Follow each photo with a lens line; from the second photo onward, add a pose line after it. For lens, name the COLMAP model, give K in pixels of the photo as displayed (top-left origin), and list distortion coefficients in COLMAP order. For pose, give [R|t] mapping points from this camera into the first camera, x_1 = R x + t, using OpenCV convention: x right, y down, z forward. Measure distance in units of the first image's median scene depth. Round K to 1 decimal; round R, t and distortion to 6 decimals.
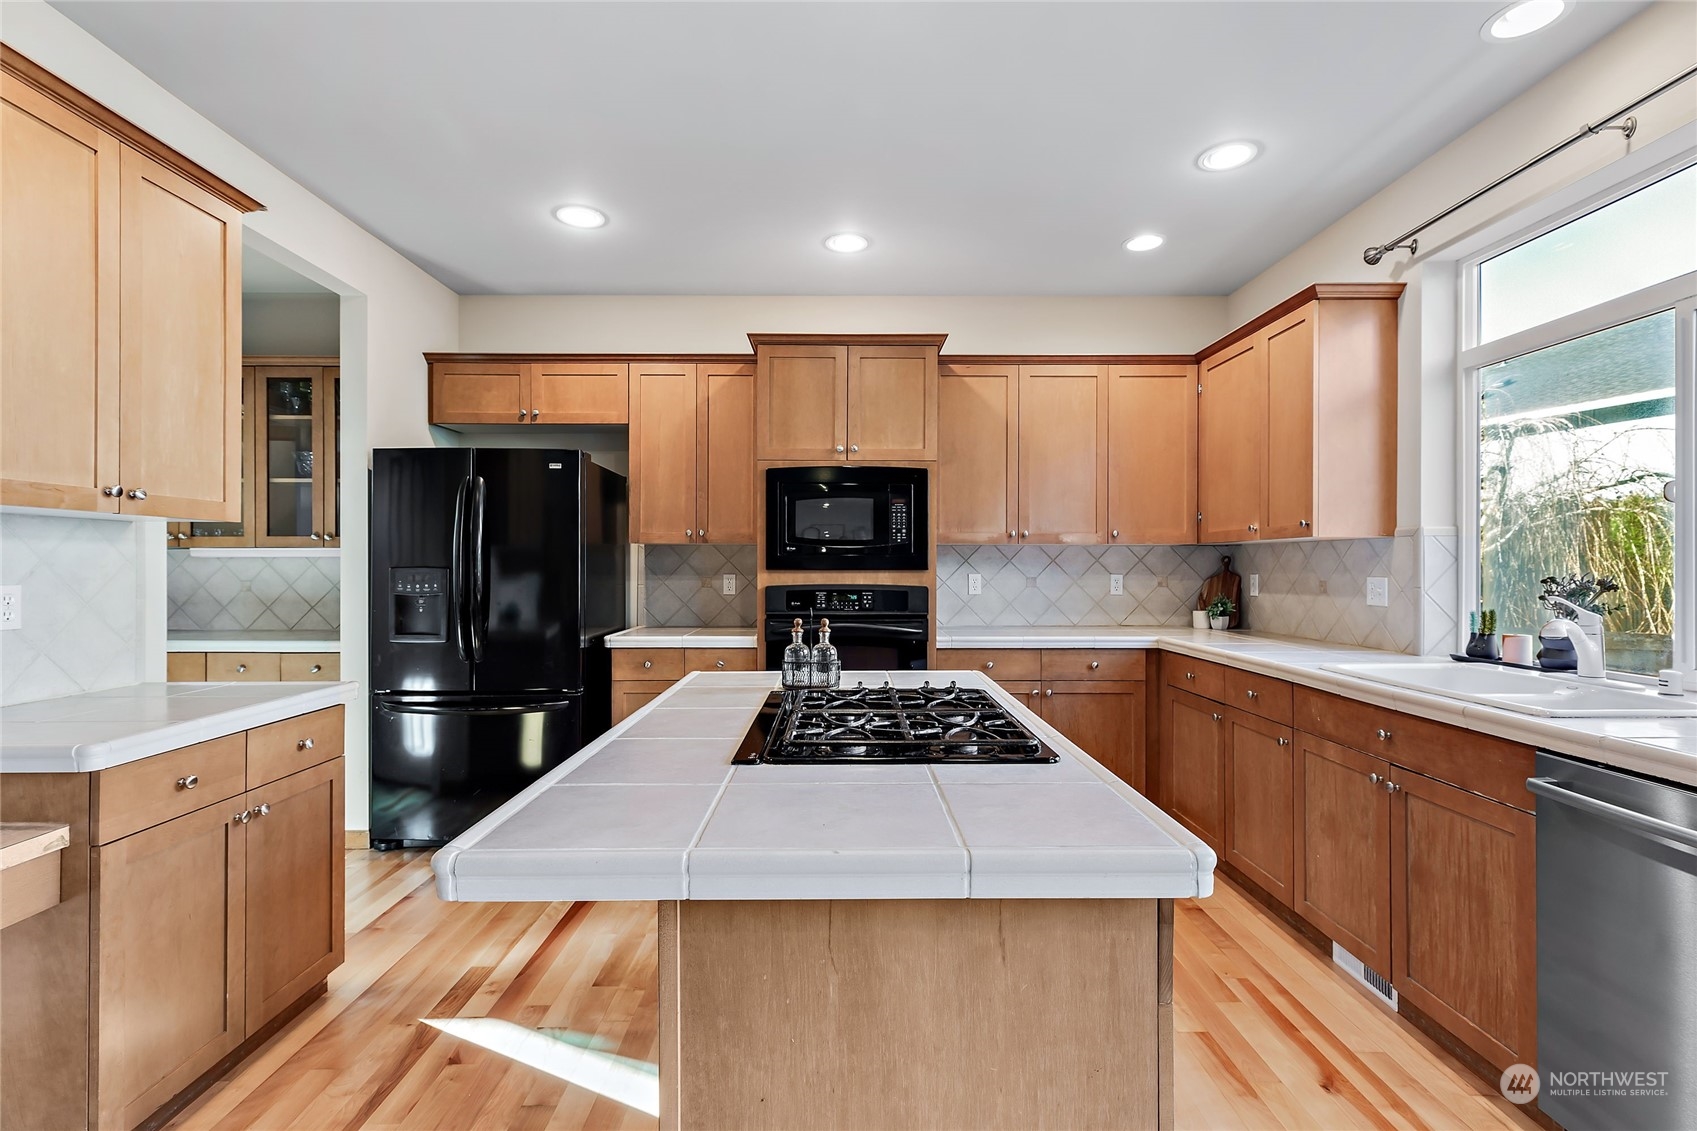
lens RADIAL K [[766.9, 0, 838.9], [0, 766.9, 568.1], [0, 0, 1]] dist [-0.003570, 0.003171]
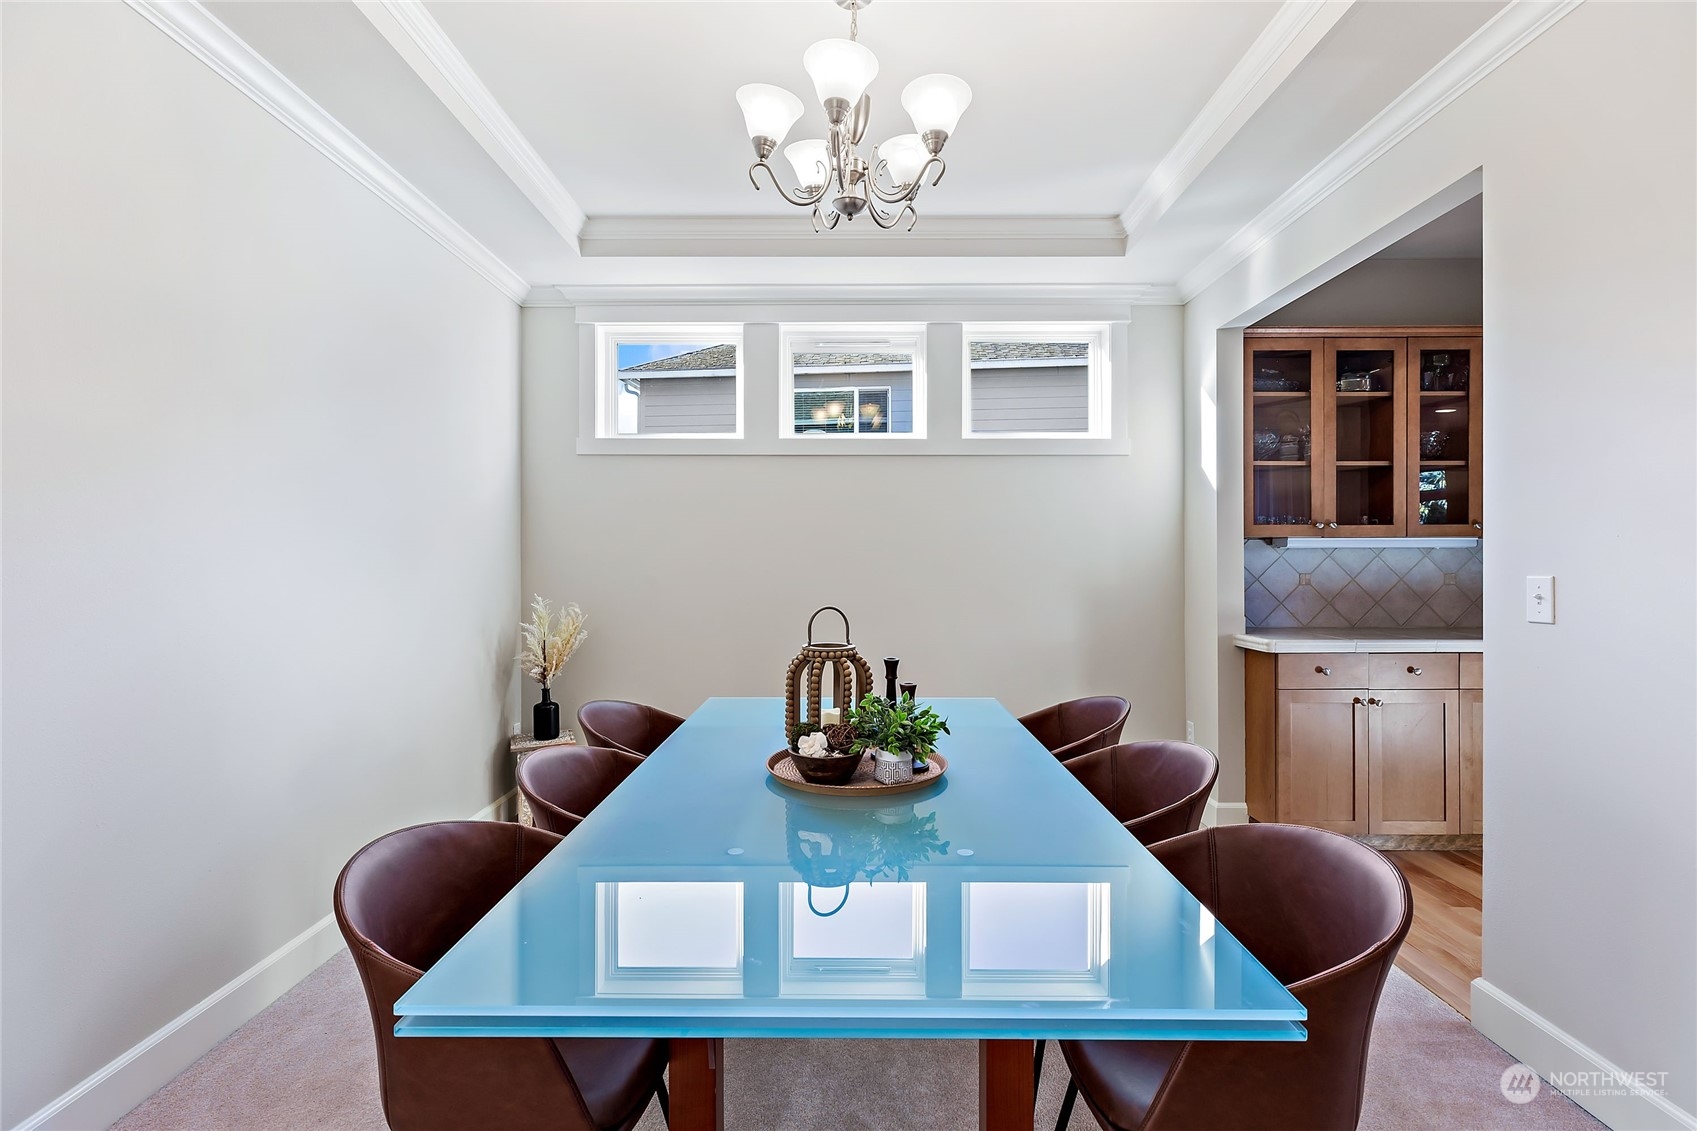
lens RADIAL K [[766.9, 0, 851.2], [0, 766.9, 564.2], [0, 0, 1]] dist [-0.003570, 0.003171]
pose [[0.999984, -0.003292, -0.004554, -1.430420], [0.003305, 0.999991, 0.002808, 0.000913], [0.004544, -0.002823, 0.999986, 0.089487]]
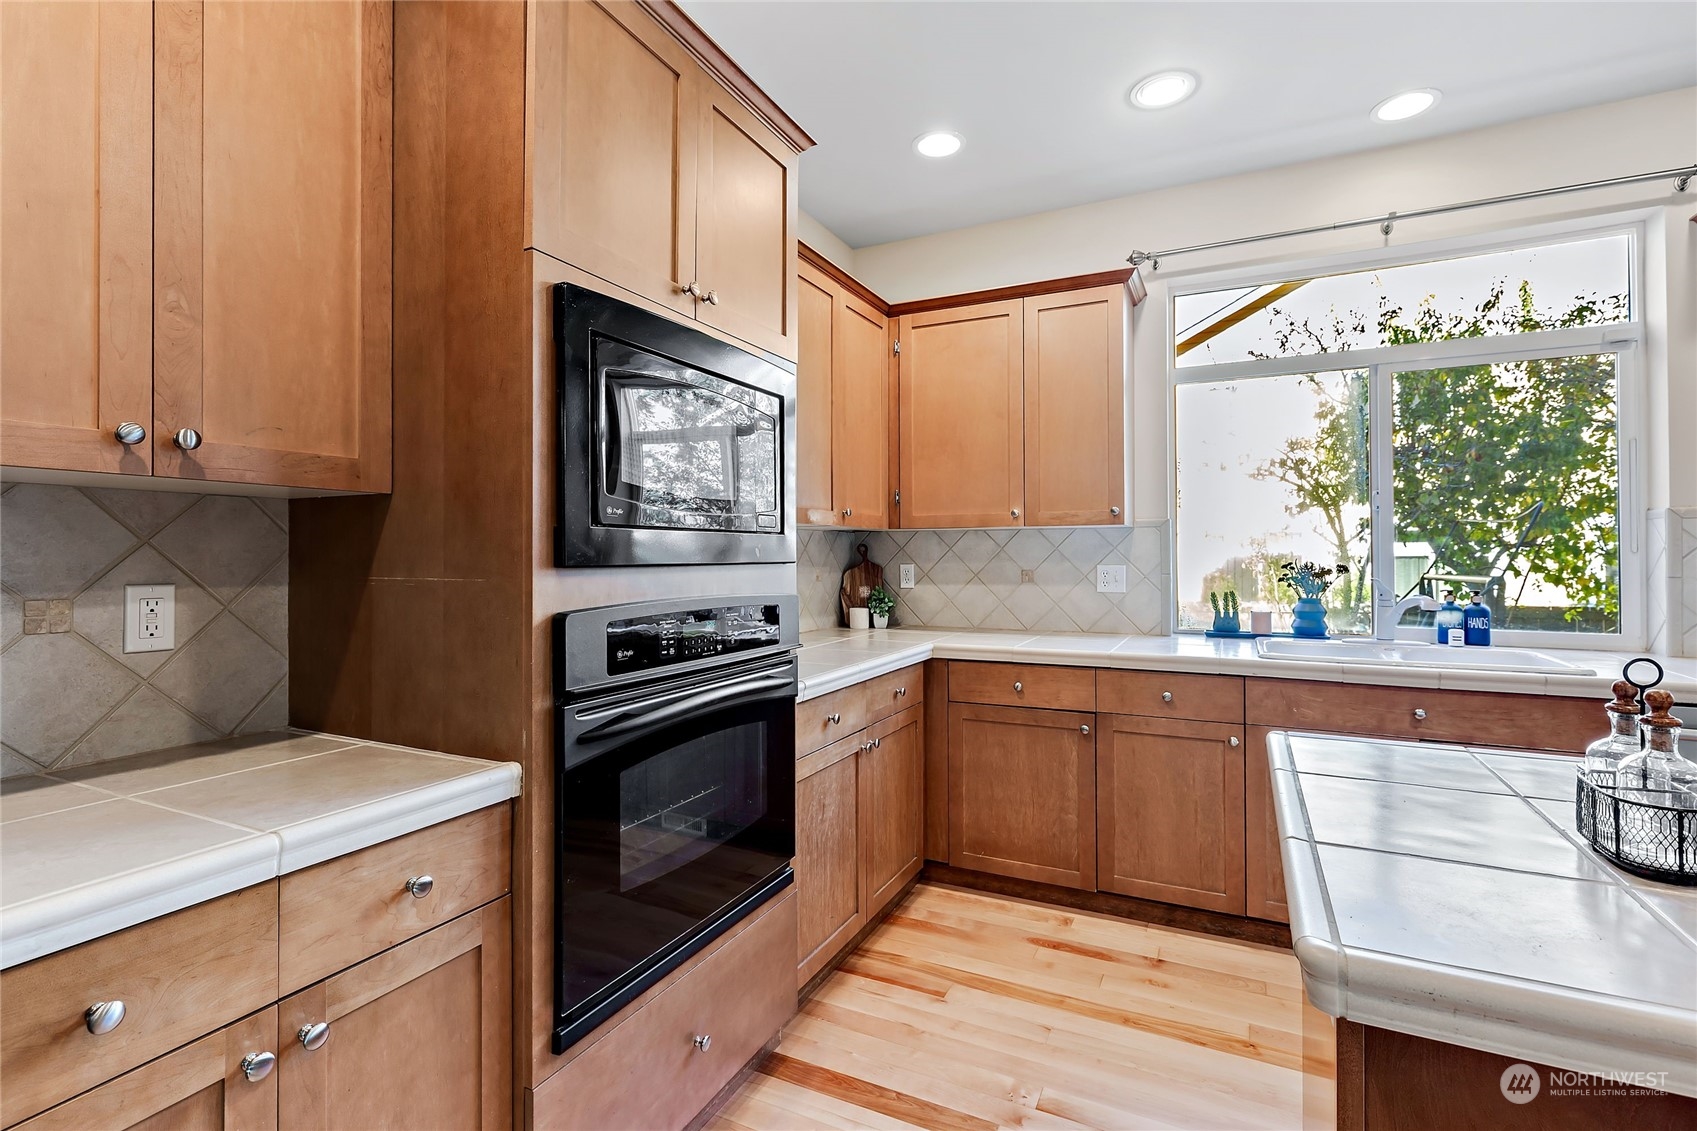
lens RADIAL K [[766.9, 0, 861.3], [0, 766.9, 552.3], [0, 0, 1]] dist [-0.003570, 0.003171]
pose [[0.442289, 0.003357, 0.896866, -0.308797], [0.006197, 0.999958, -0.006798, -0.000643], [-0.896851, 0.008564, 0.442249, 0.659472]]
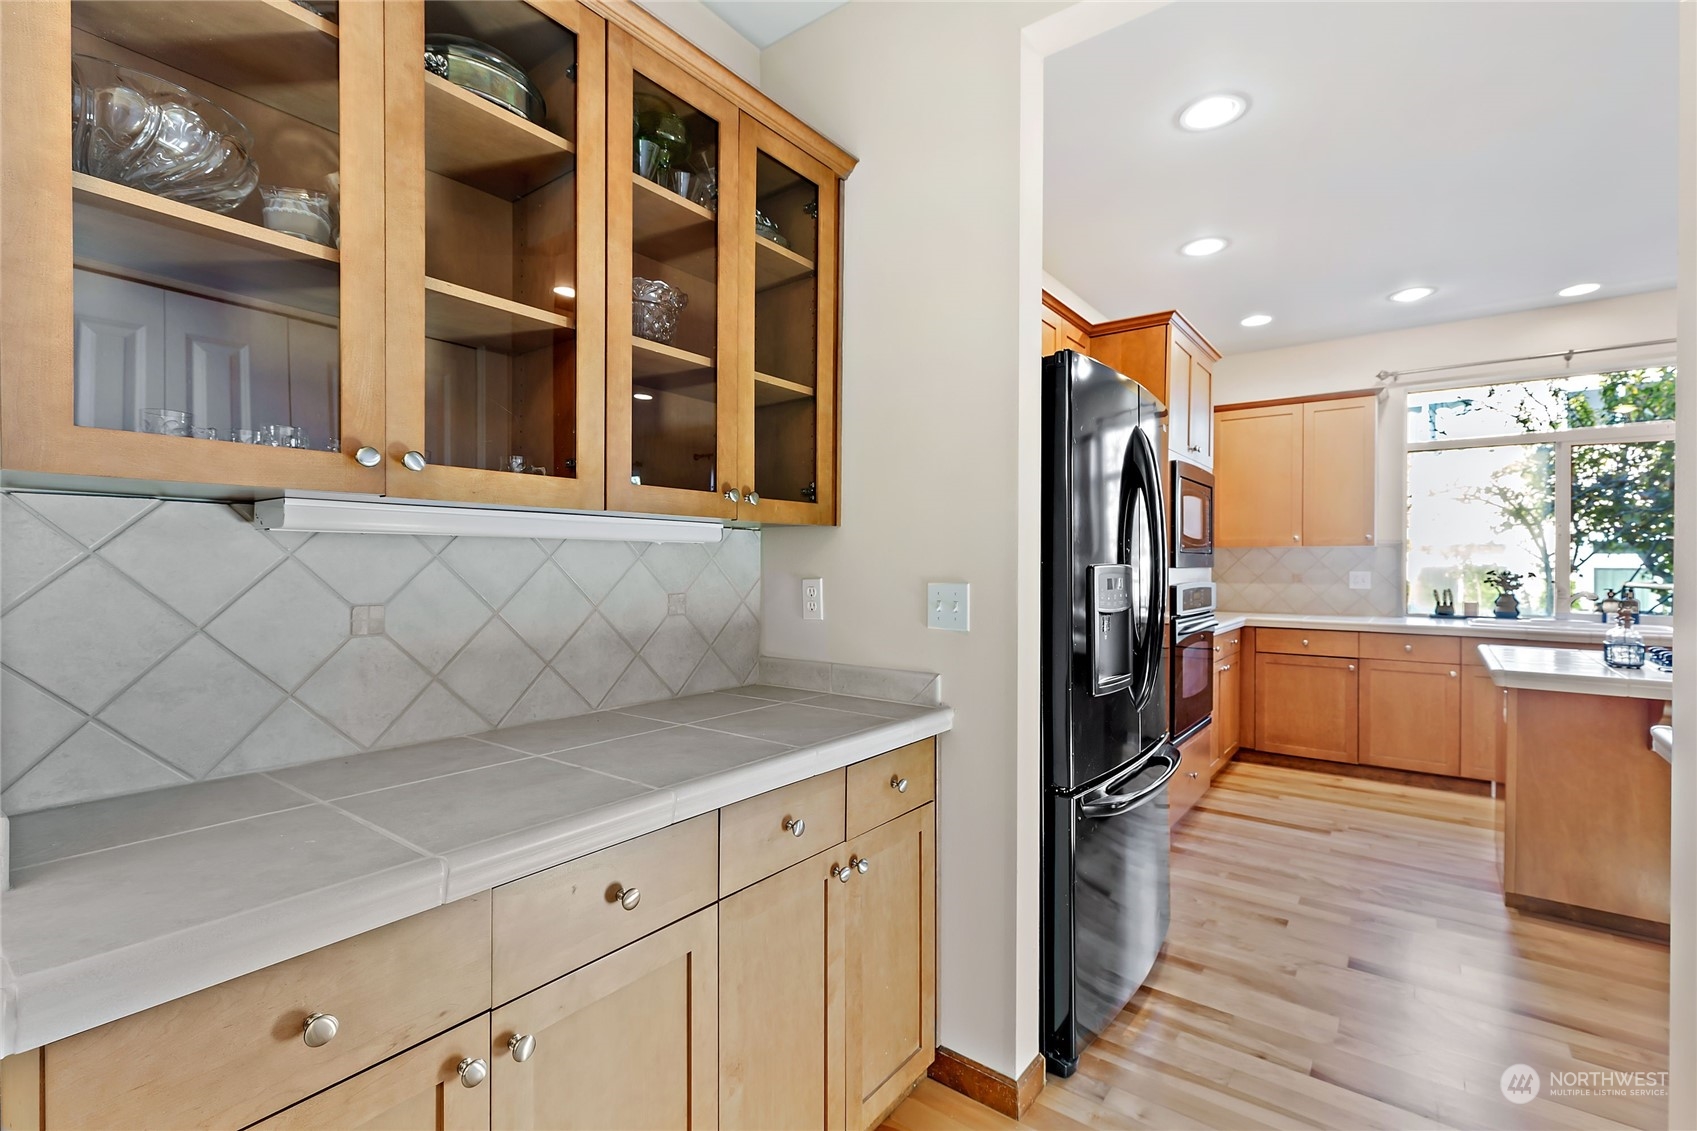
lens RADIAL K [[766.9, 0, 838.2], [0, 766.9, 566.1], [0, 0, 1]] dist [-0.003570, 0.003171]
pose [[0.611202, -0.001495, 0.791473, -0.995626], [-0.001870, 0.999993, 0.003334, -0.002043], [-0.791472, -0.003518, 0.611195, 0.691248]]
